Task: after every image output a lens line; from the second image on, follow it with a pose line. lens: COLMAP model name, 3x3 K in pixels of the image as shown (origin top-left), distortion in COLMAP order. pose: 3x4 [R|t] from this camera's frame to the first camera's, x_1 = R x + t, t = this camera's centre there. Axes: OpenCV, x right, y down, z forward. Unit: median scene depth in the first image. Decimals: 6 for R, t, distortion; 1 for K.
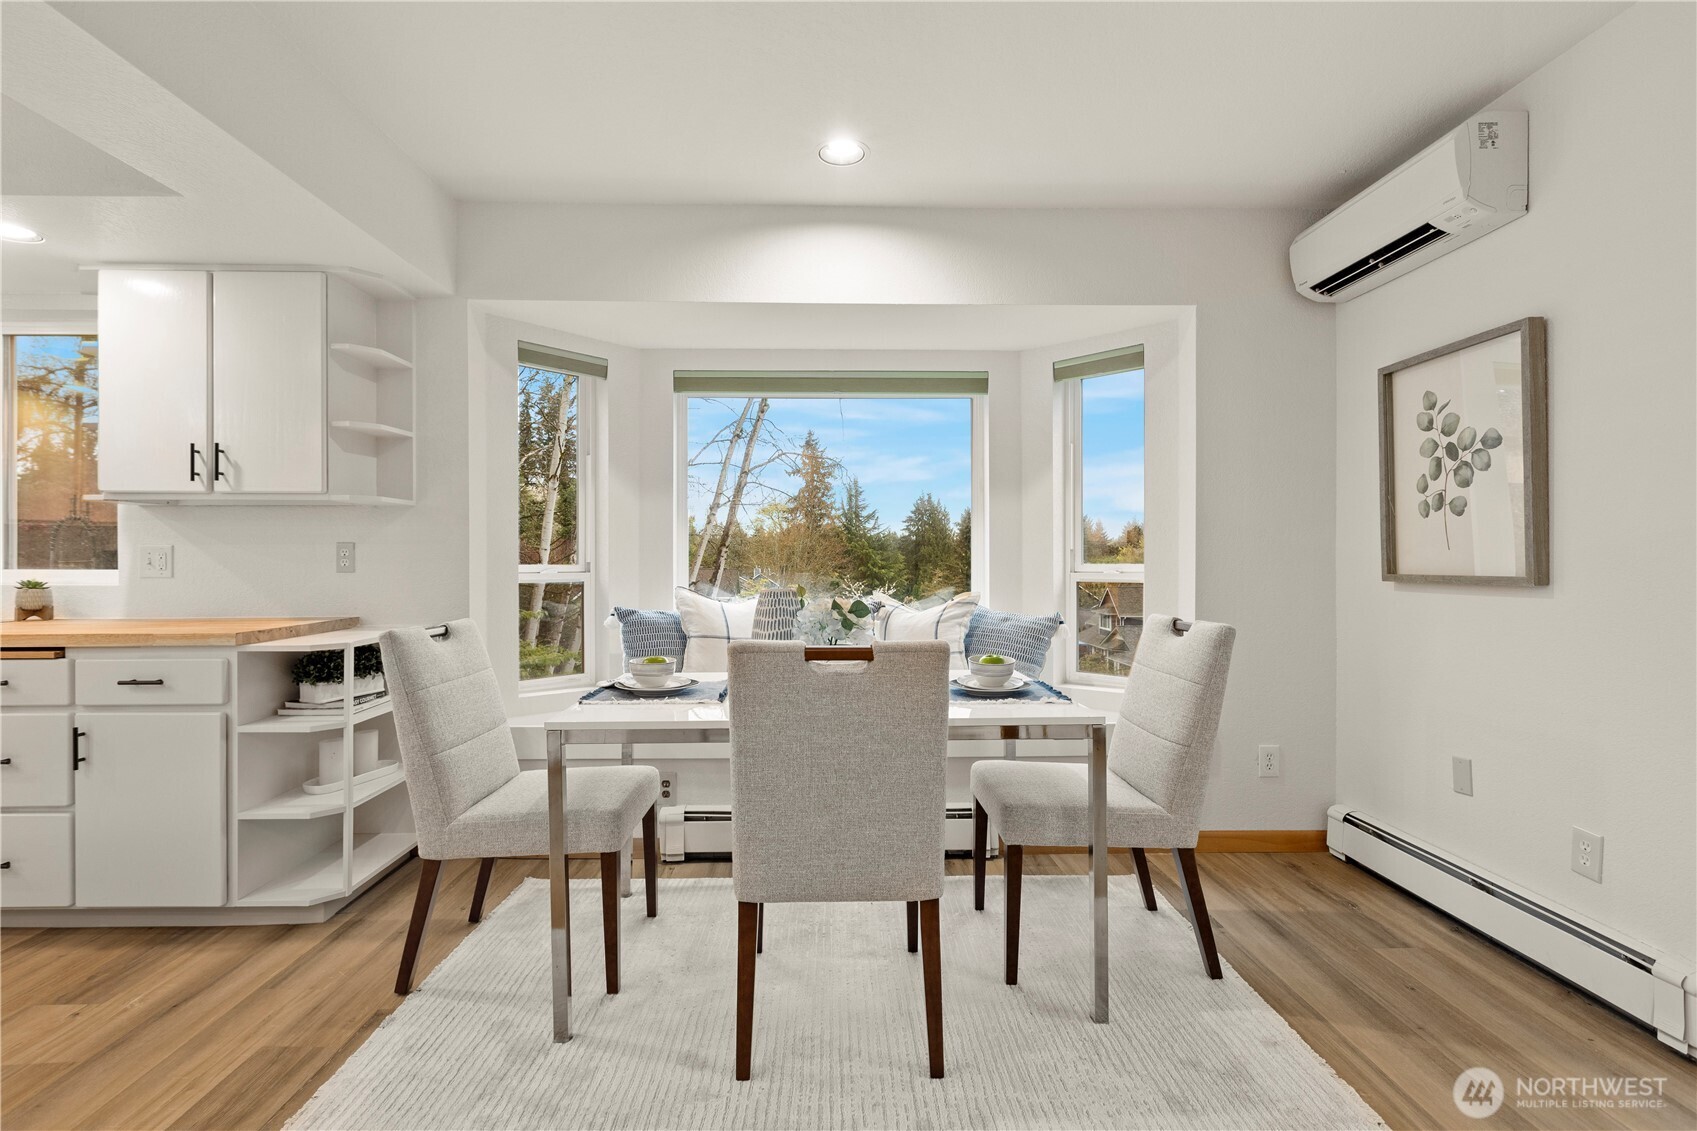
lens RADIAL K [[794.2, 0, 841.3], [0, 794.2, 557.6], [0, 0, 1]] dist [0.000255, -0.000259]
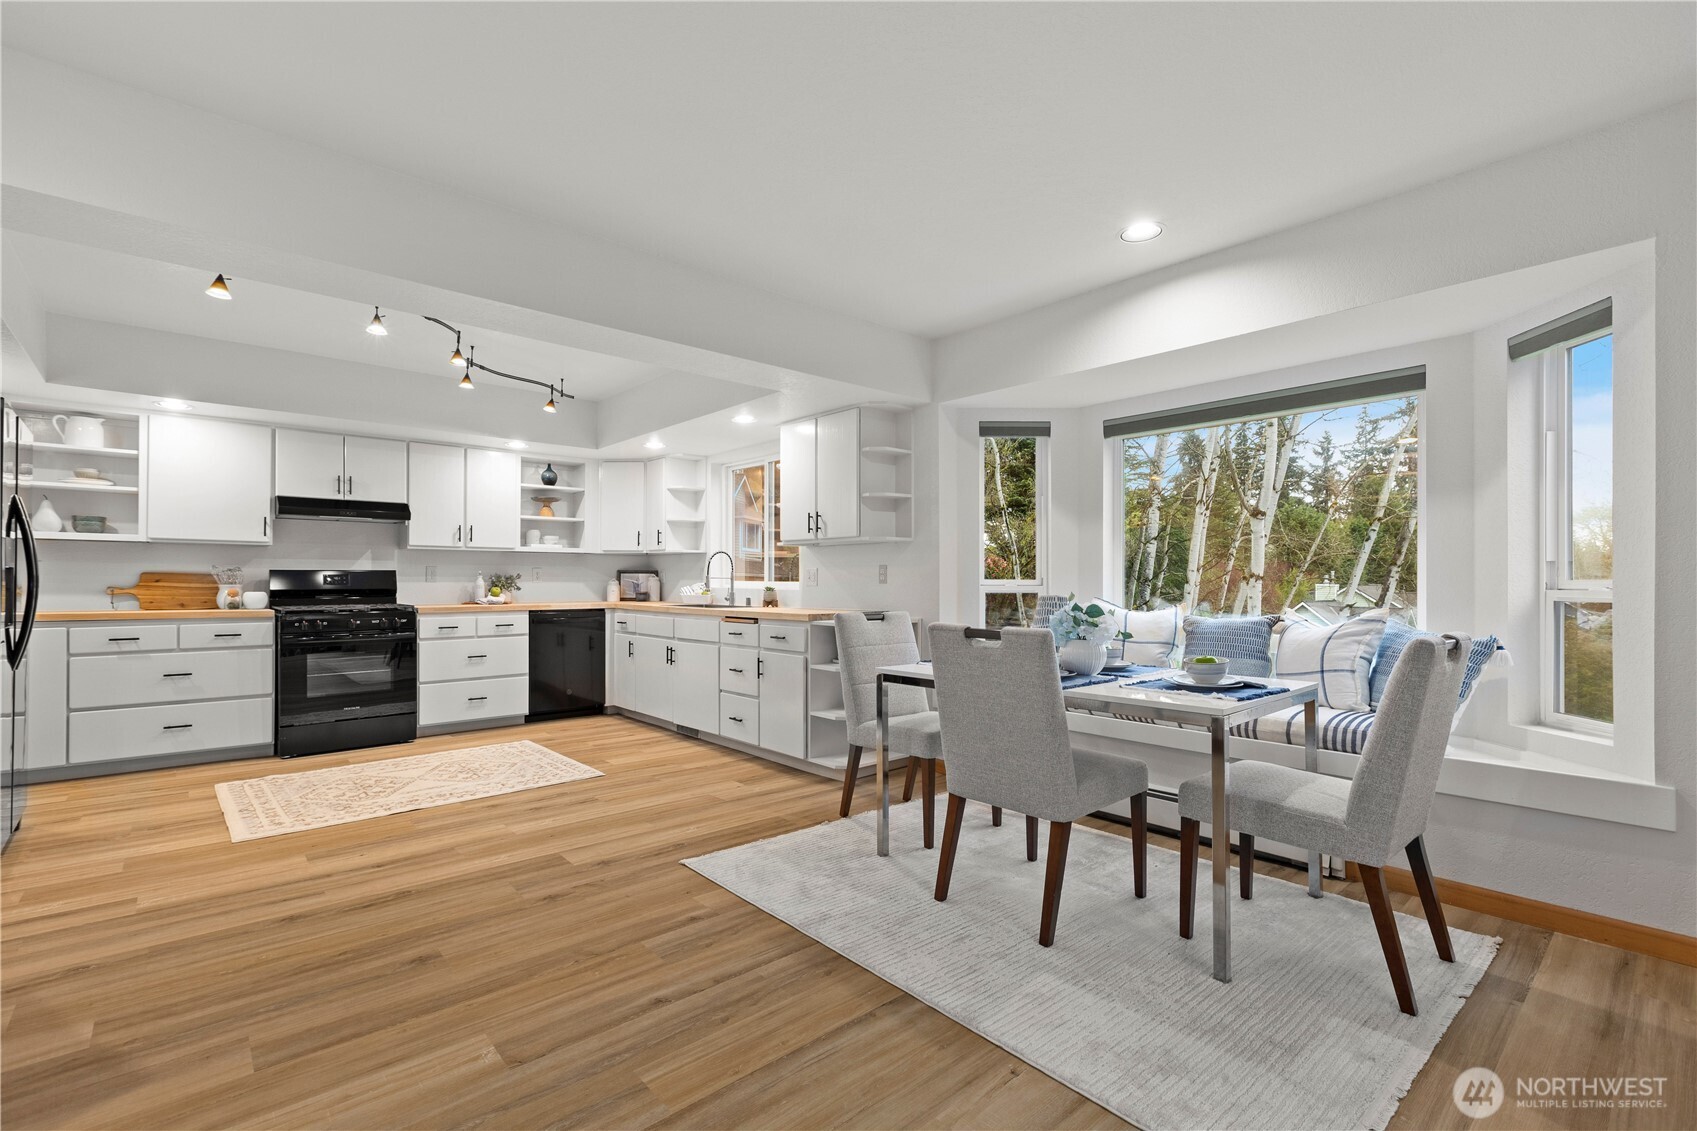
lens RADIAL K [[758.2, 0, 842.2], [0, 758.2, 579.1], [0, 0, 1]] dist [-0.000150, 0.000199]
pose [[0.642753, -0.000243, -0.766073, 0.585457], [-0.000794, 0.999999, -0.000983, 0.012610], [0.766073, 0.001240, 0.642753, -0.075385]]
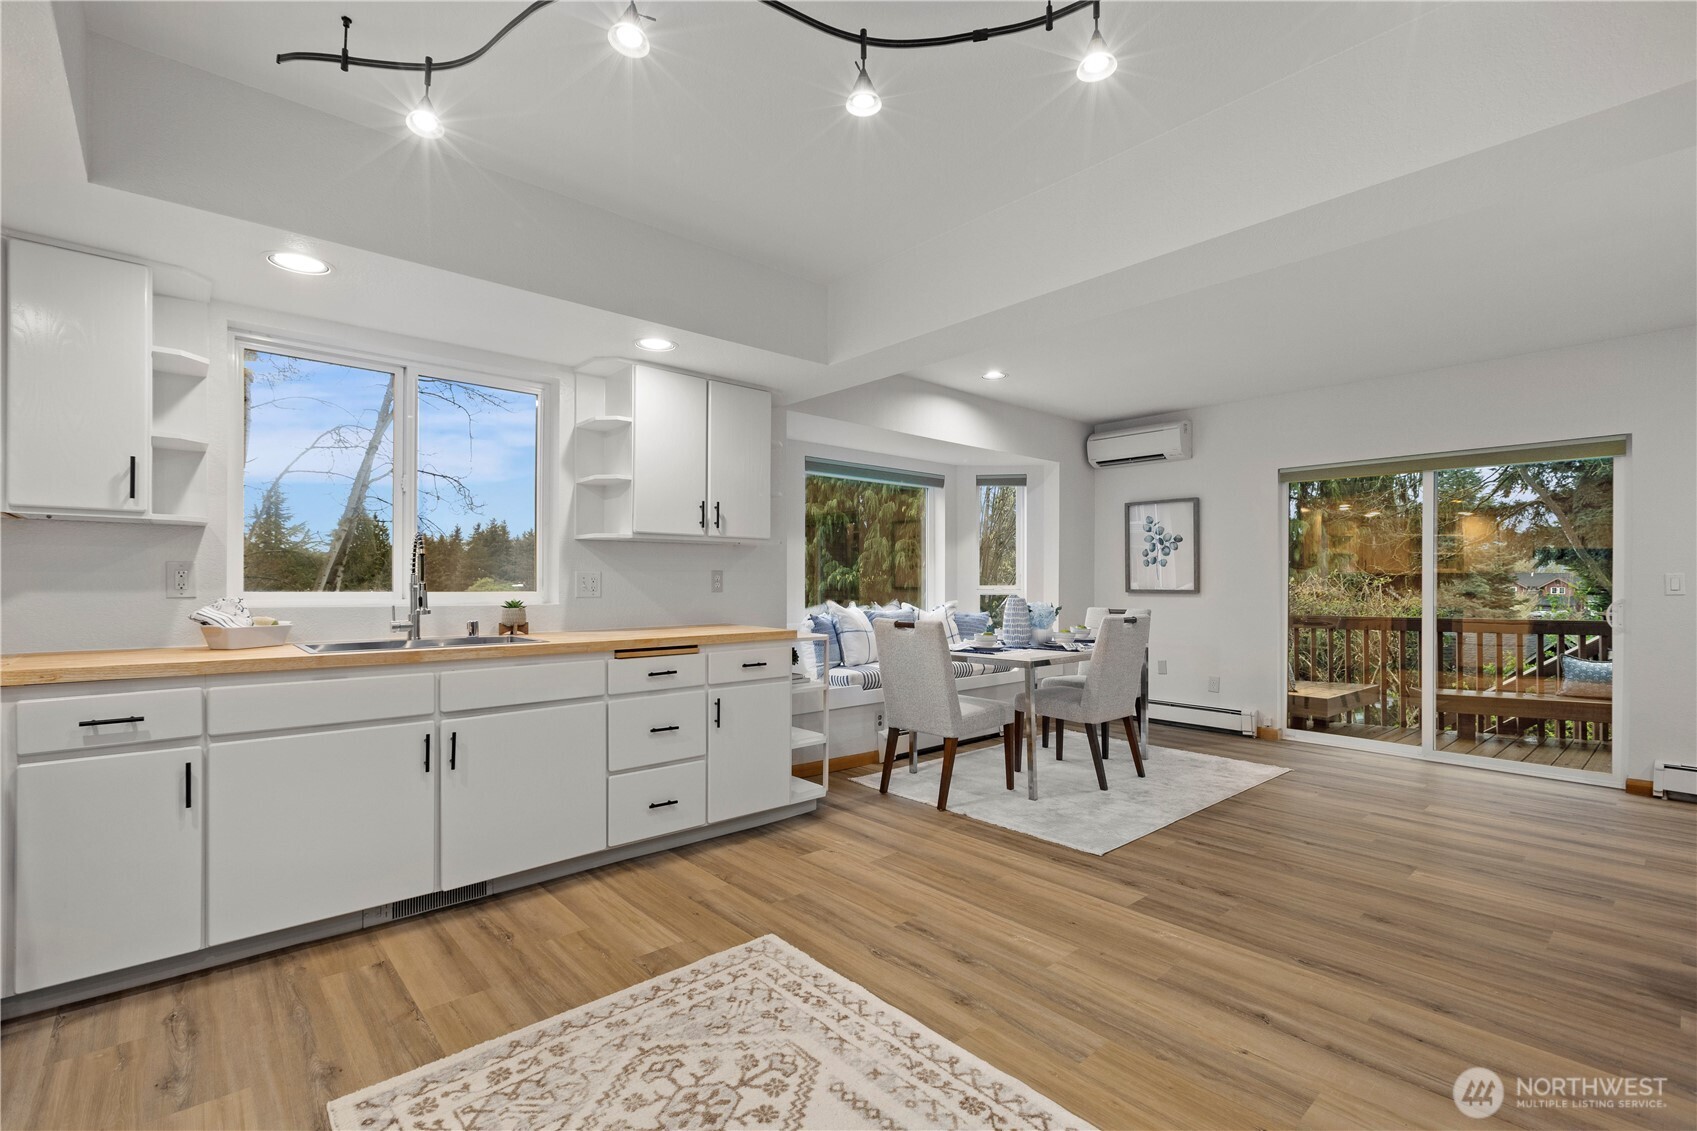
lens RADIAL K [[758.2, 0, 842.2], [0, 758.2, 579.1], [0, 0, 1]] dist [-0.000150, 0.000199]
pose [[0.760608, 0.003552, 0.649202, -1.501885], [-0.005048, 0.999987, 0.000443, -0.007165], [-0.649192, -0.003614, 0.760616, -0.185521]]
